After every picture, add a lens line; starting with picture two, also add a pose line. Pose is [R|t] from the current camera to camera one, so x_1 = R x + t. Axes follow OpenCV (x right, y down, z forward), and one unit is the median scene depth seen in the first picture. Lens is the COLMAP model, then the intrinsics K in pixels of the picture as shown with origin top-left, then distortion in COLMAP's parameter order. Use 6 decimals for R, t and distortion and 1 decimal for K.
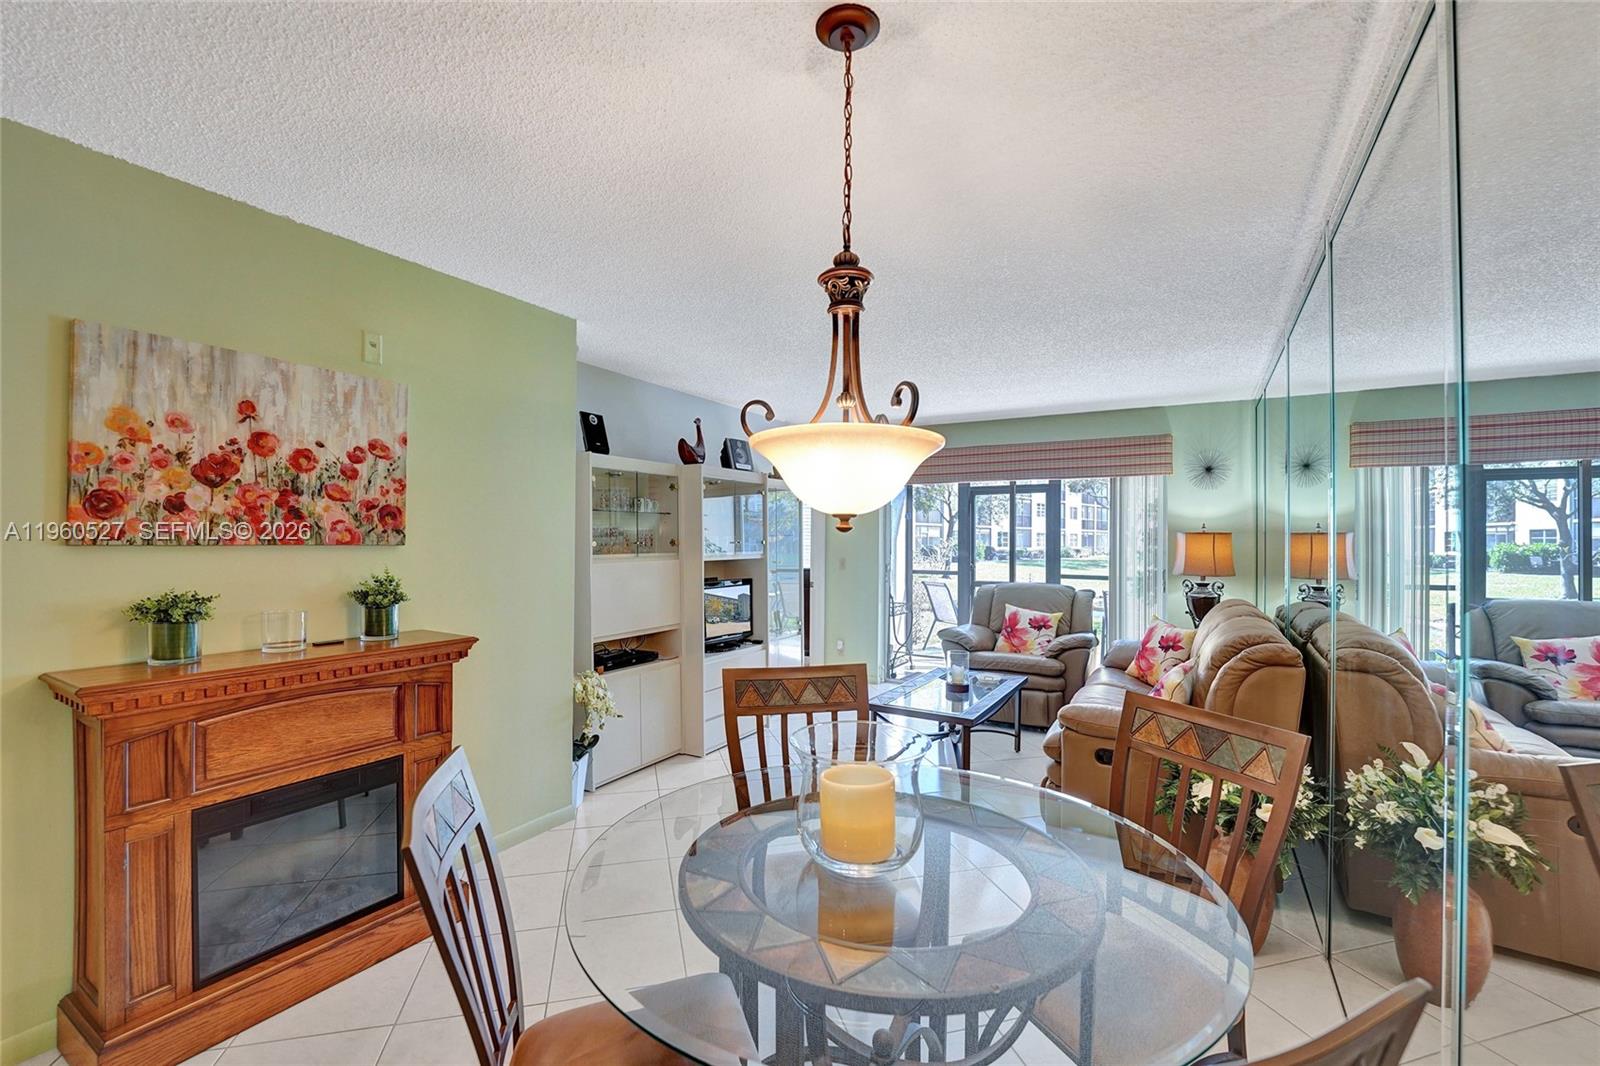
lens RADIAL K [[688.9, 0, 800.0], [0, 688.9, 533.0], [0, 0, 1]] dist [0.002668, 0.000307]
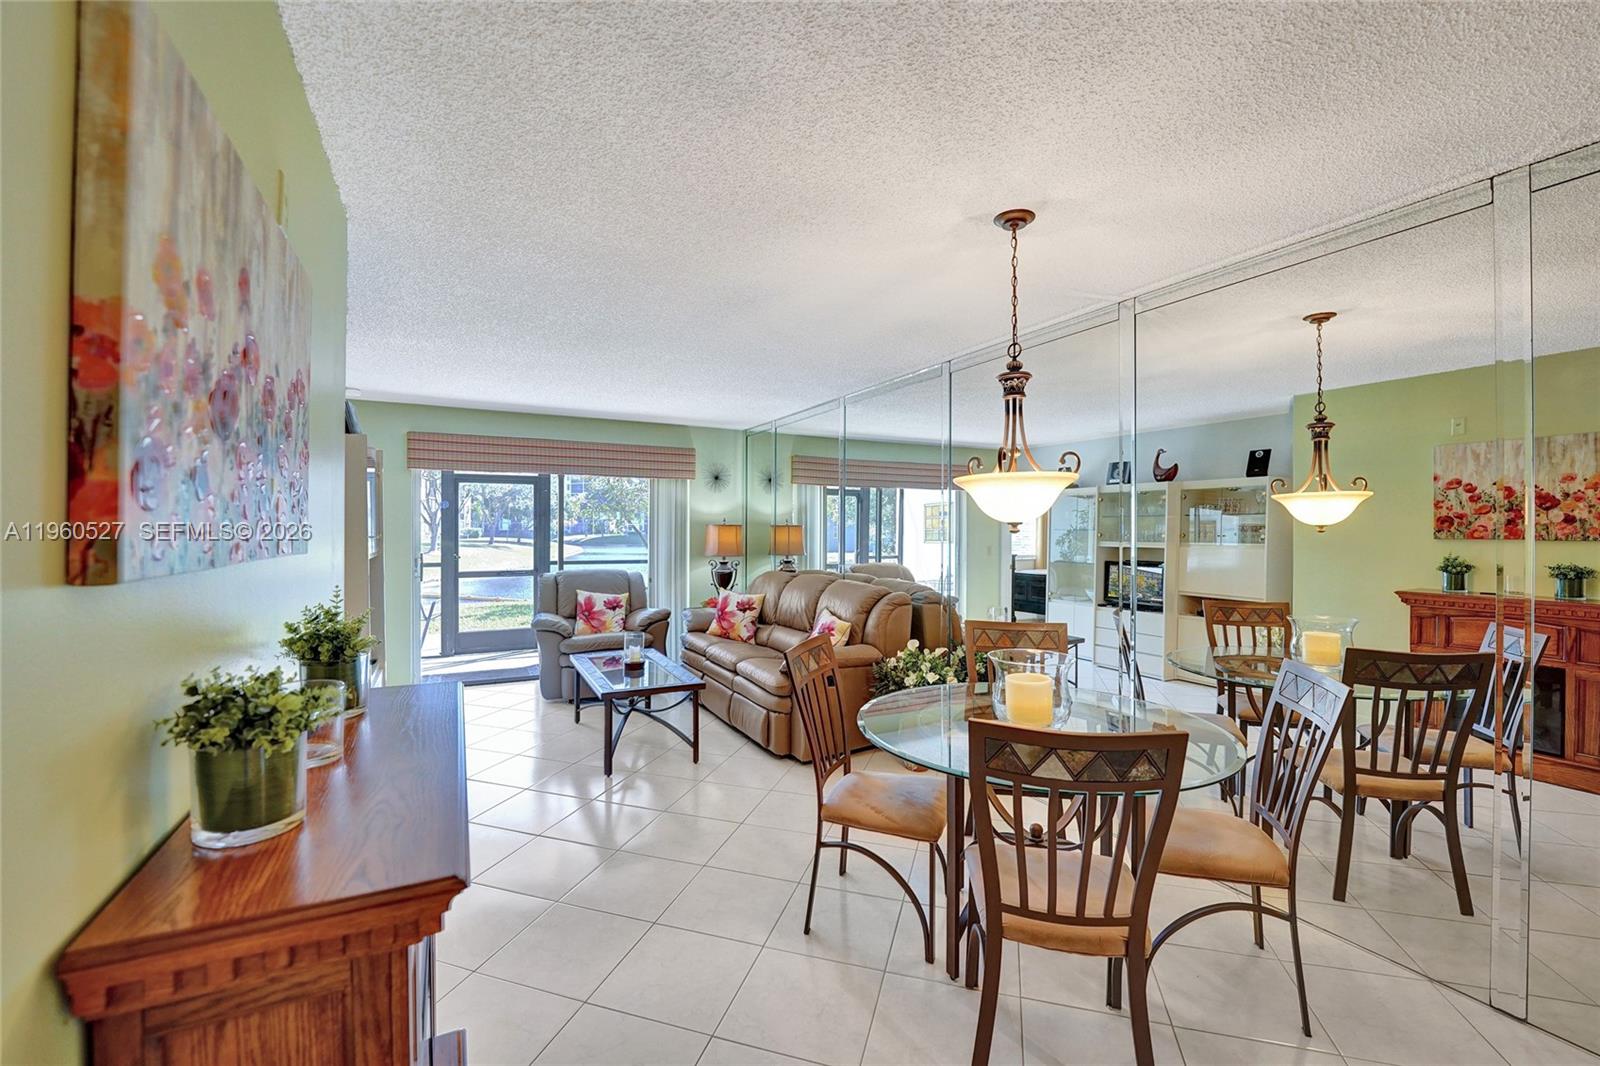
lens RADIAL K [[655.4, 0, 800.0], [0, 655.4, 533.0], [0, 0, 1]] dist [-0.027754, 0.003297]
pose [[0.538512, -0.011237, 0.842543, -0.412219], [-0.008389, 0.999790, 0.018696, -0.009575], [-0.842576, -0.017136, 0.538305, 0.170975]]
